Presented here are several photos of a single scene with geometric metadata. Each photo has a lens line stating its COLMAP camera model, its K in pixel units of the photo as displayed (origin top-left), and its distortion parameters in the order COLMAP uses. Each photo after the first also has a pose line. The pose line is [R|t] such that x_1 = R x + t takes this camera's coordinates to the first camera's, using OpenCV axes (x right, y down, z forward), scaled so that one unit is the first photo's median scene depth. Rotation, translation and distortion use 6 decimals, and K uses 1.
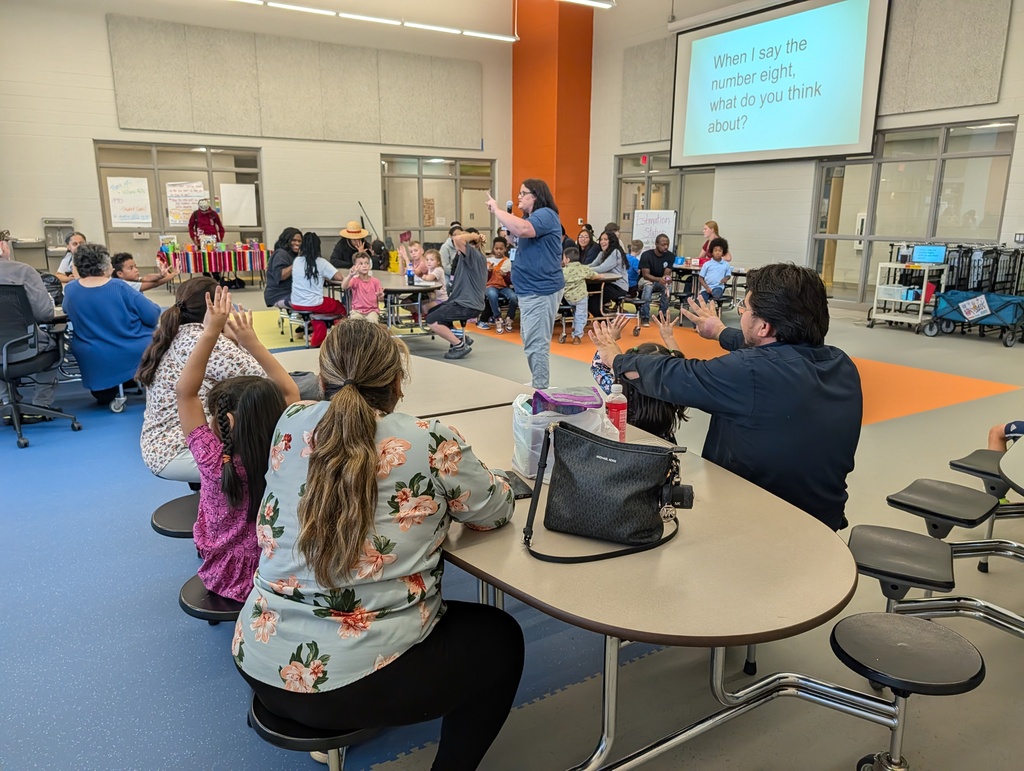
lens RADIAL K [[734.2, 0, 512.0], [0, 734.2, 385.5], [0, 0, 1]] dist [-0.003086, -0.003336]
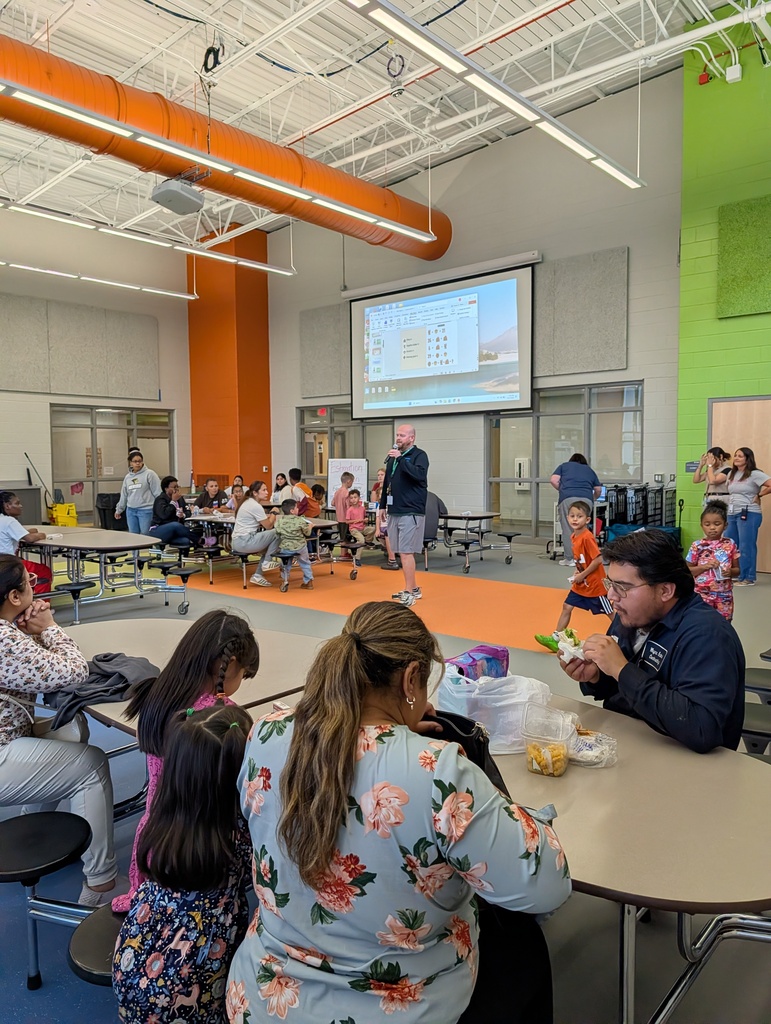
lens RADIAL K [[710.8, 0, 385.5], [0, 710.8, 512.0], [0, 0, 1]] dist [-0.000580, -0.004184]
pose [[0.953215, -0.035091, 0.300249, -0.053942], [0.080920, 0.986612, -0.141595, -0.012813], [-0.291261, 0.159266, 0.943293, 0.030788]]
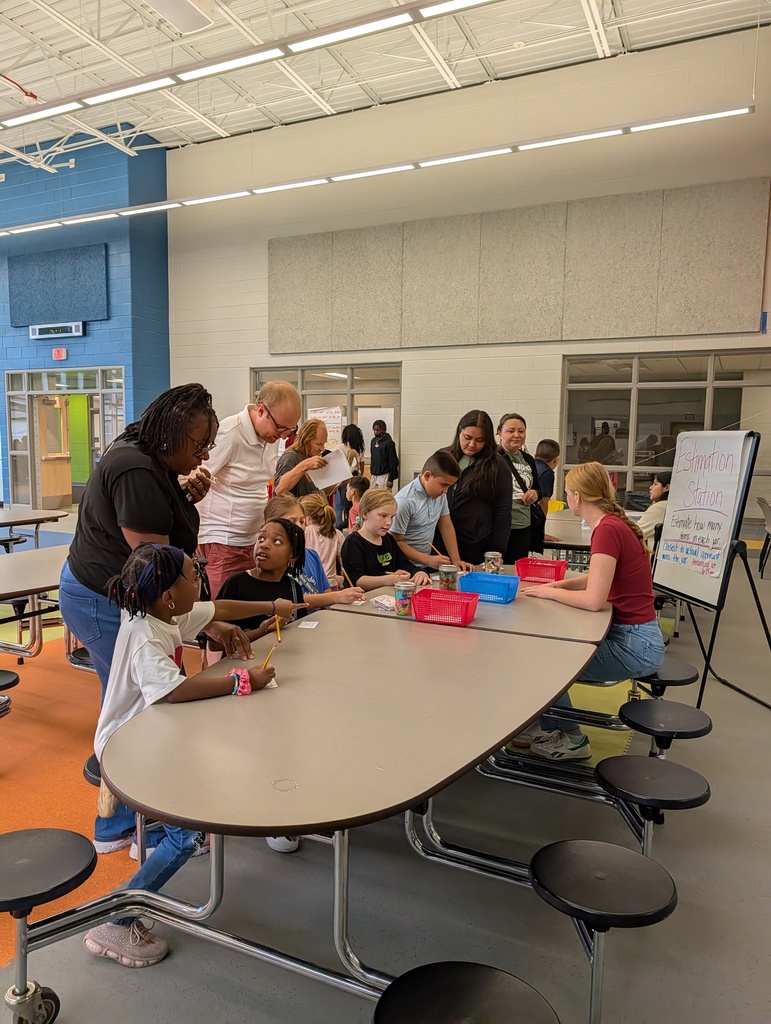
lens RADIAL K [[734.2, 0, 385.5], [0, 734.2, 512.0], [0, 0, 1]] dist [-0.003086, -0.003336]
pose [[0.533217, 0.082848, -0.841912, 0.343235], [-0.199880, 0.979354, -0.030220, -0.146170], [0.822027, 0.184395, 0.538768, 0.621631]]
